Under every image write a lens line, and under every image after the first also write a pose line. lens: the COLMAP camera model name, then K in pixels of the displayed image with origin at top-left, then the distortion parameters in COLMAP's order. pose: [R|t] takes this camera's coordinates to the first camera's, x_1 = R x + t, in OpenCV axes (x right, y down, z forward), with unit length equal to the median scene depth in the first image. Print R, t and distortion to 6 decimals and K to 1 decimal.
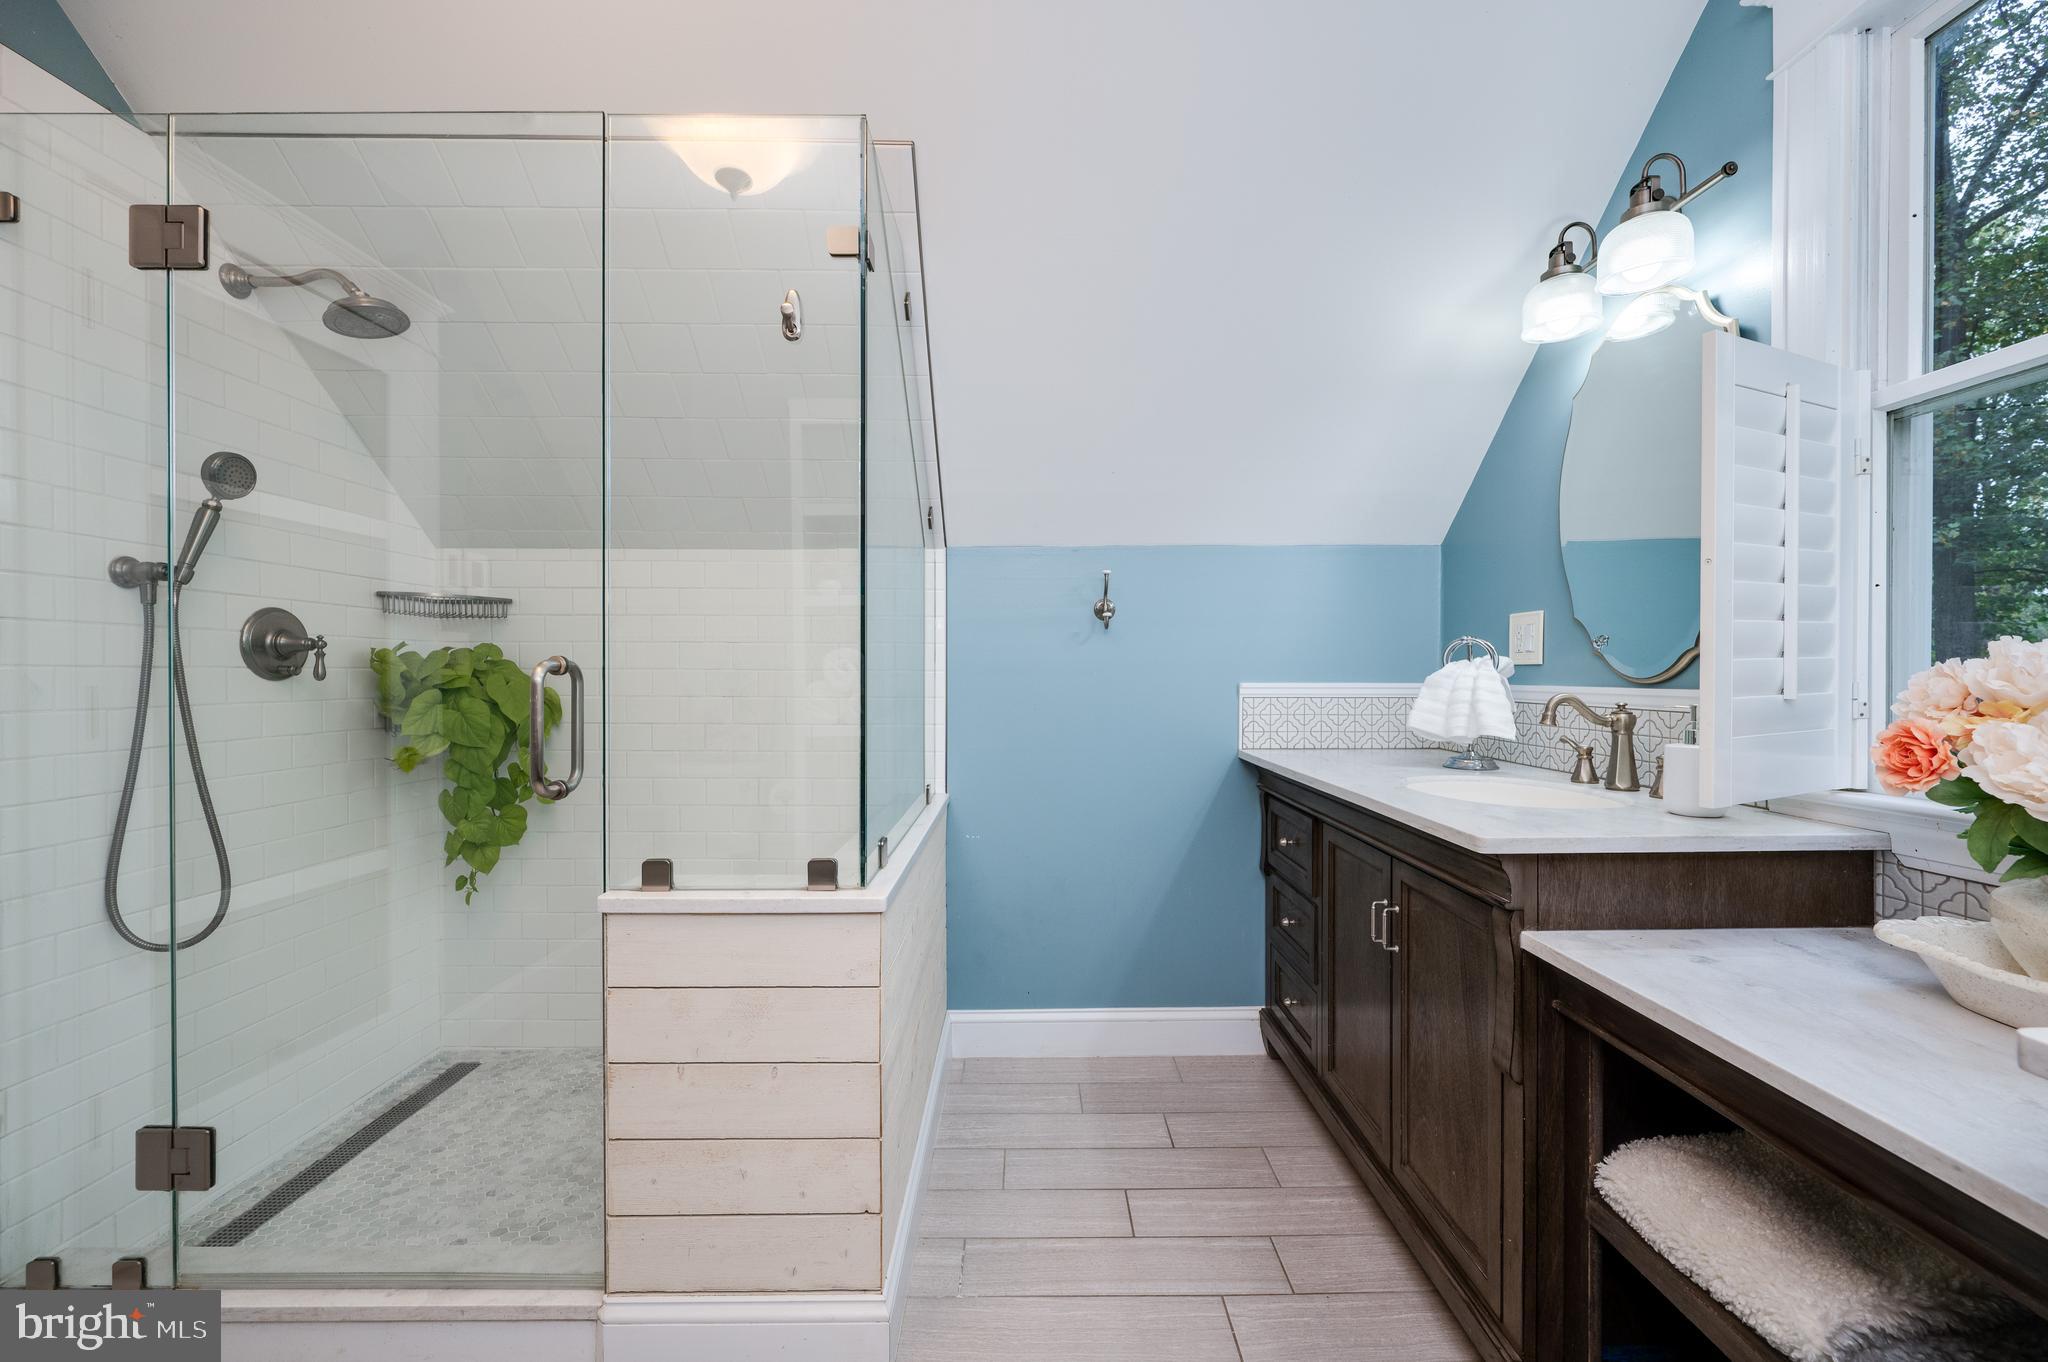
lens RADIAL K [[815.6, 0, 1046.1], [0, 815.6, 677.7], [0, 0, 1]] dist [-0.002349, -0.000302]
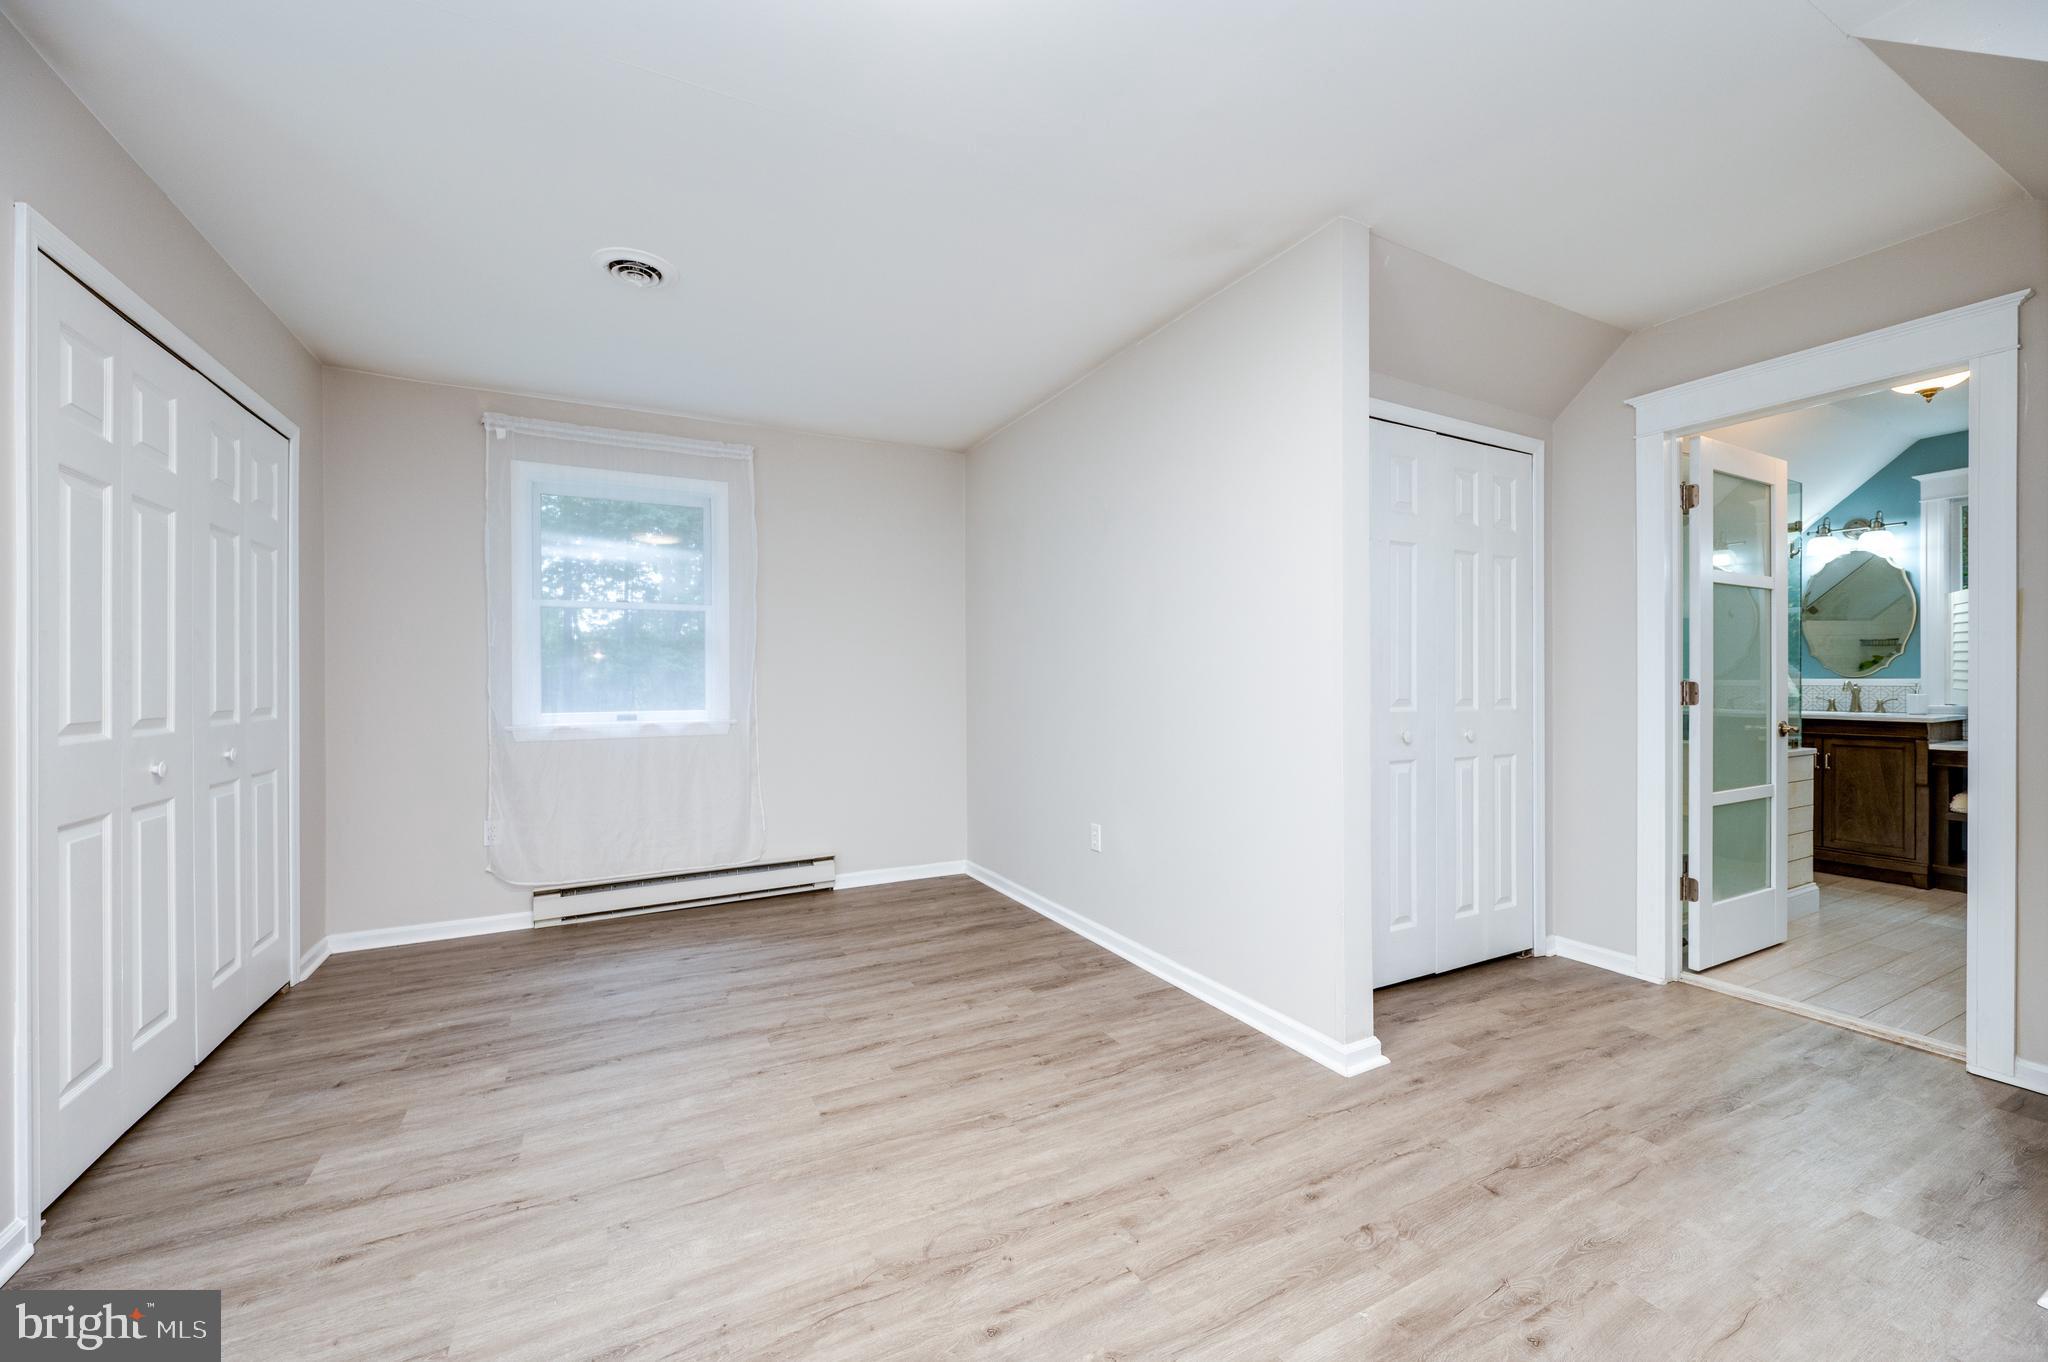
lens RADIAL K [[804.4, 0, 1020.7], [0, 804.4, 682.4], [0, 0, 1]] dist [-0.001936, -0.000562]
pose [[0.892498, -0.009584, 0.450949, -3.257413], [0.010530, 0.999944, 0.000412, -0.007690], [-0.450928, 0.004381, 0.892549, -0.256358]]
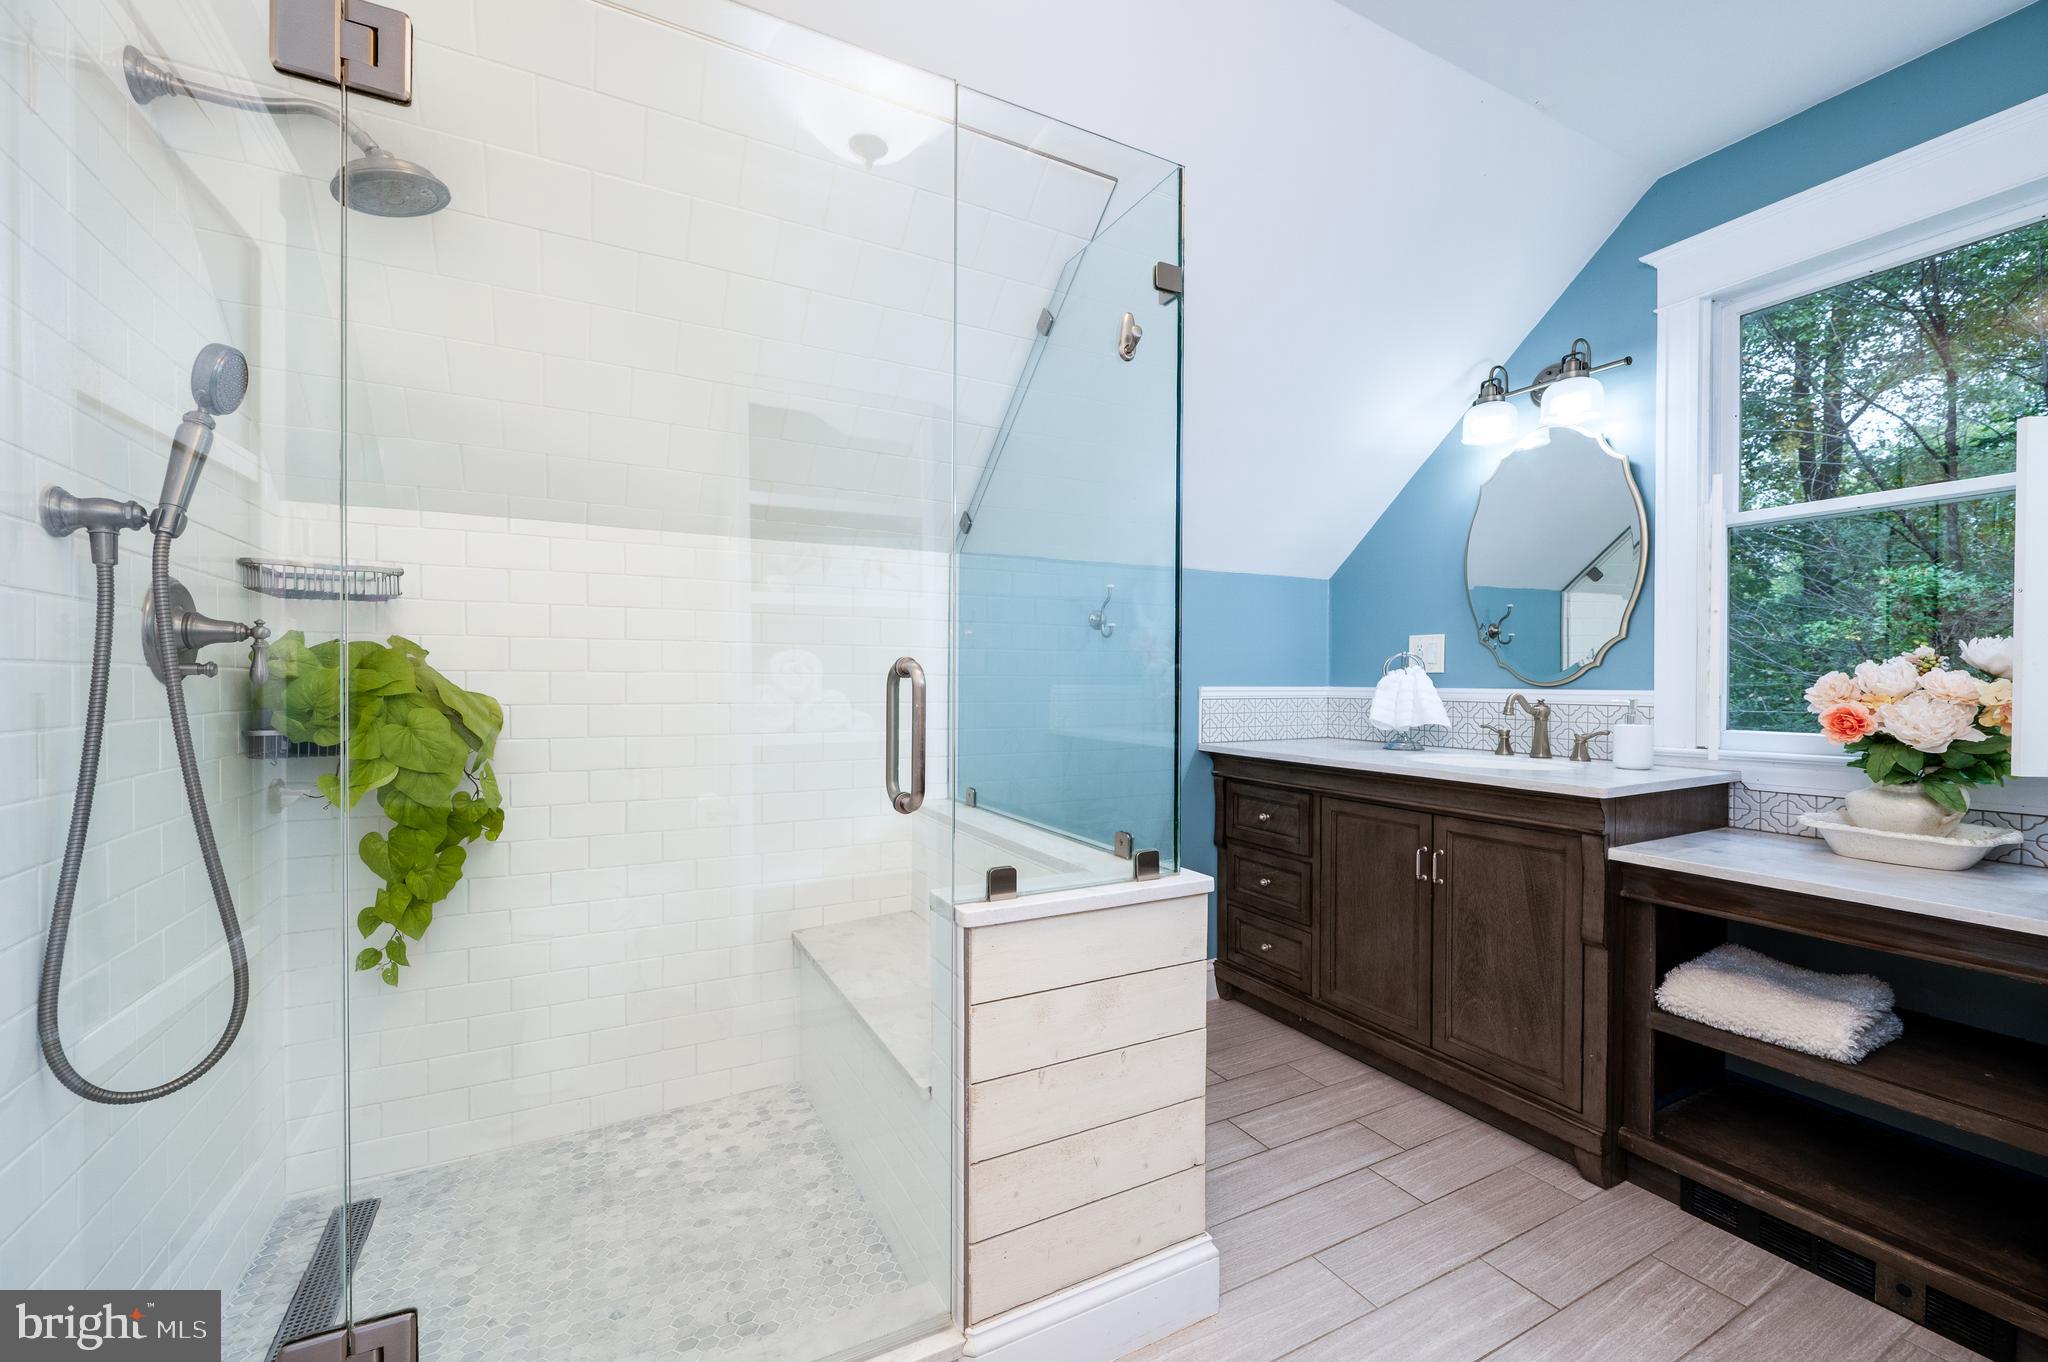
lens RADIAL K [[814.6, 0, 1023.3], [0, 814.6, 687.3], [0, 0, 1]] dist [-0.002430, -0.000393]
pose [[0.889558, -0.001348, 0.456819, -0.759969], [-0.000449, 0.999993, 0.003824, 0.003461], [-0.456821, -0.003607, 0.889551, 0.104541]]
